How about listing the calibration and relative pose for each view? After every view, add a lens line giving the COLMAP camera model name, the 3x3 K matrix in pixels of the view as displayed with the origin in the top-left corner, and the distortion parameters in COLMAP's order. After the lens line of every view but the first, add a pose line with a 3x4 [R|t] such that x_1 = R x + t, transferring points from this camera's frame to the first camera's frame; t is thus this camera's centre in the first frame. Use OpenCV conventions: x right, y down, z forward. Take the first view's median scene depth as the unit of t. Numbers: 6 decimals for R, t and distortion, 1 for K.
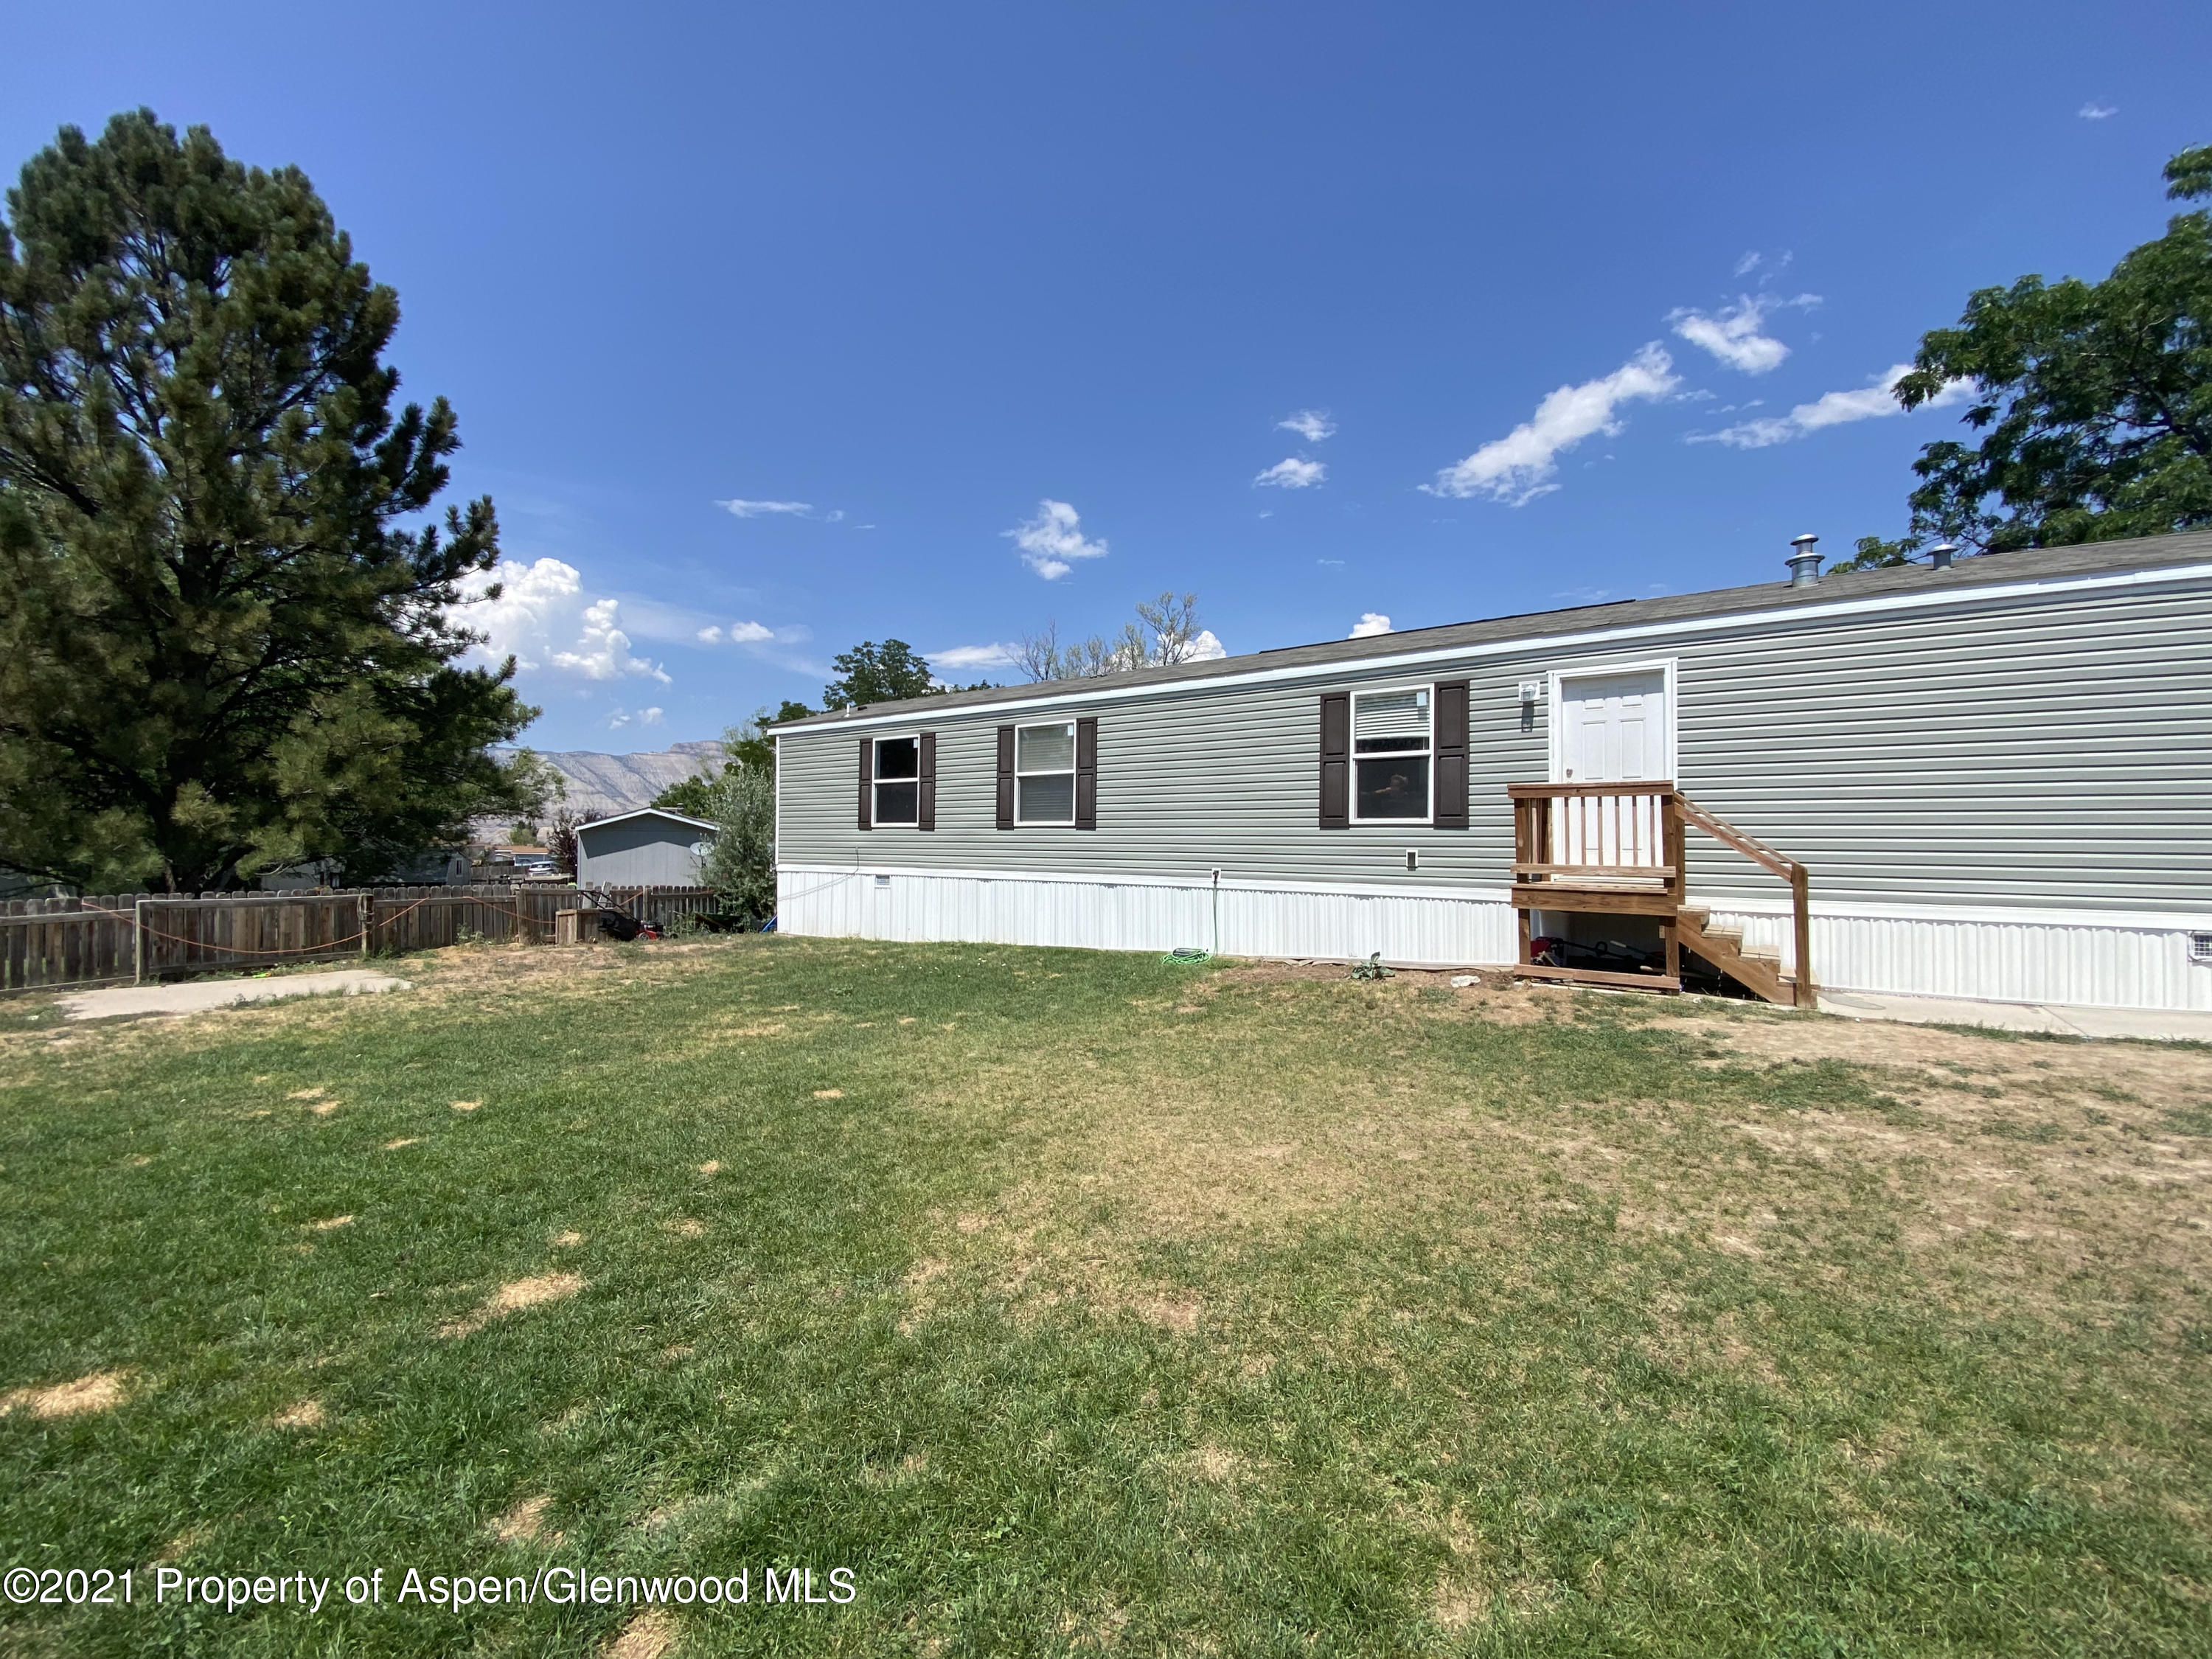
lens RADIAL K [[895.6, 0, 1106.8], [0, 895.6, 836.3], [0, 0, 1]] dist [0.003570, -0.011037]
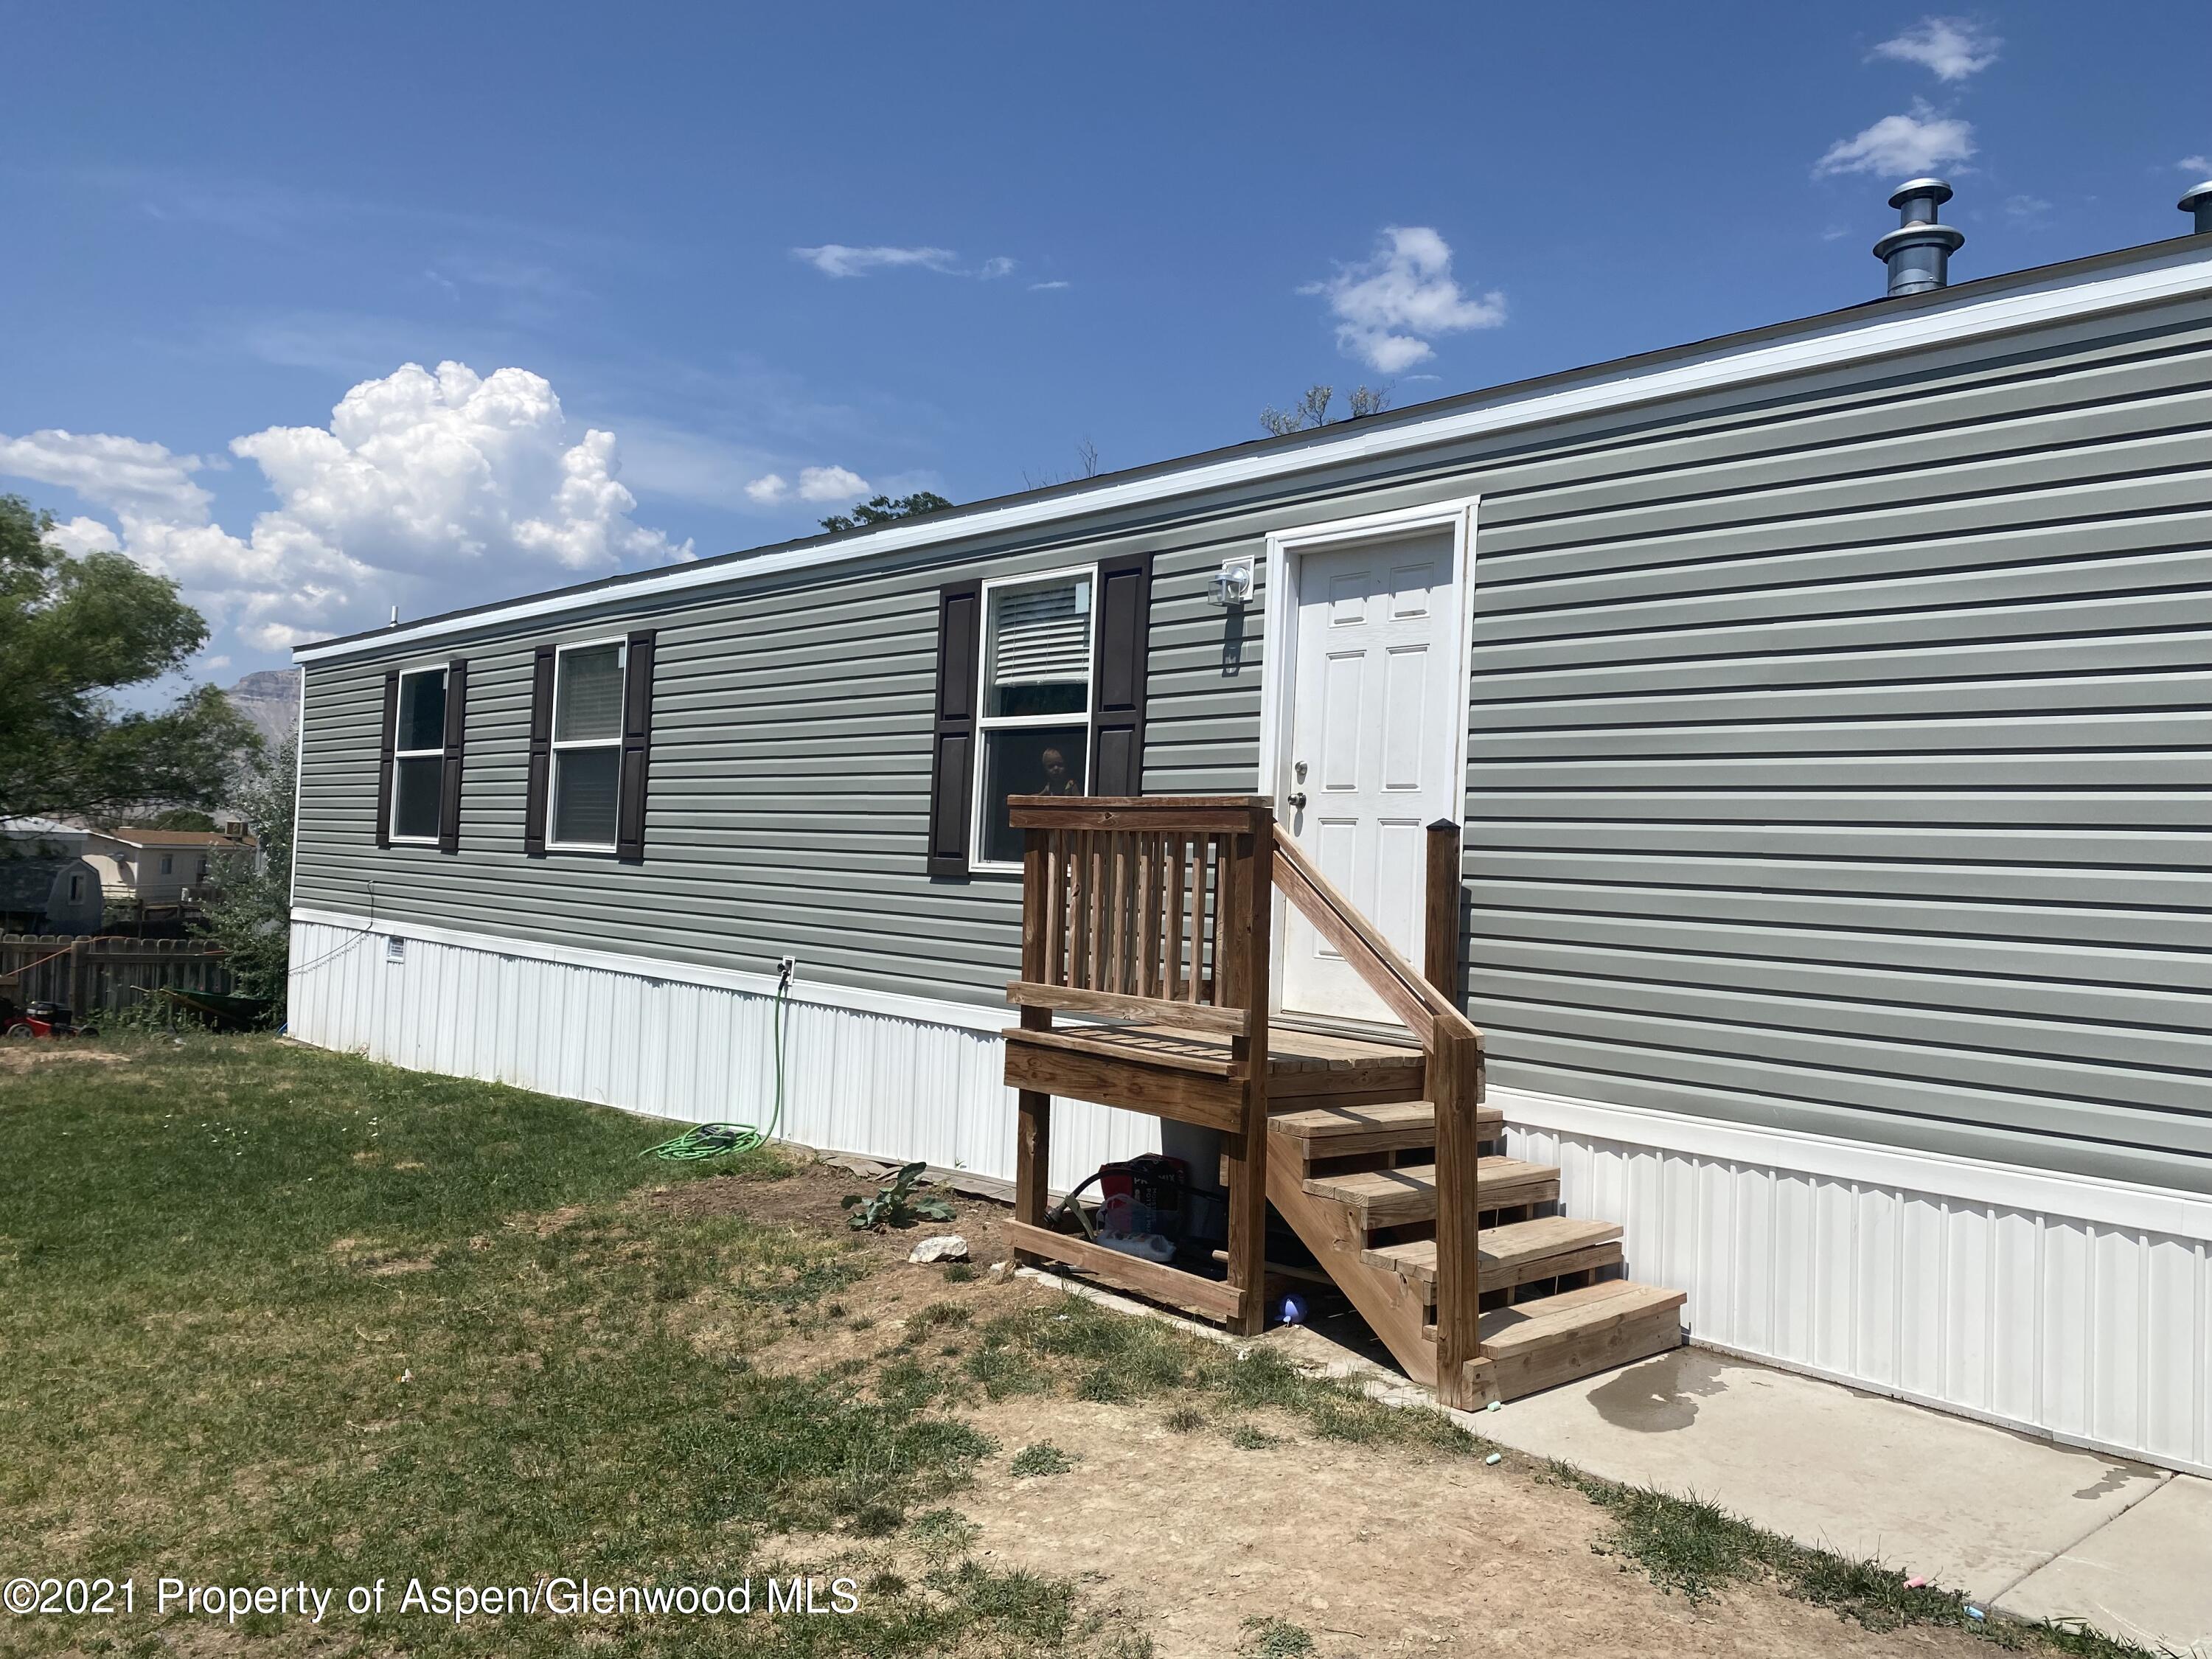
lens RADIAL K [[1701.7, 0, 1145.2], [0, 1701.7, 824.9], [0, 0, 1]] dist [0.045710, -0.054509]
pose [[0.981397, 0.030847, -0.189497, 0.541664], [-0.035378, 0.999162, -0.020573, -0.023878], [0.188703, 0.026894, 0.981666, 0.177044]]
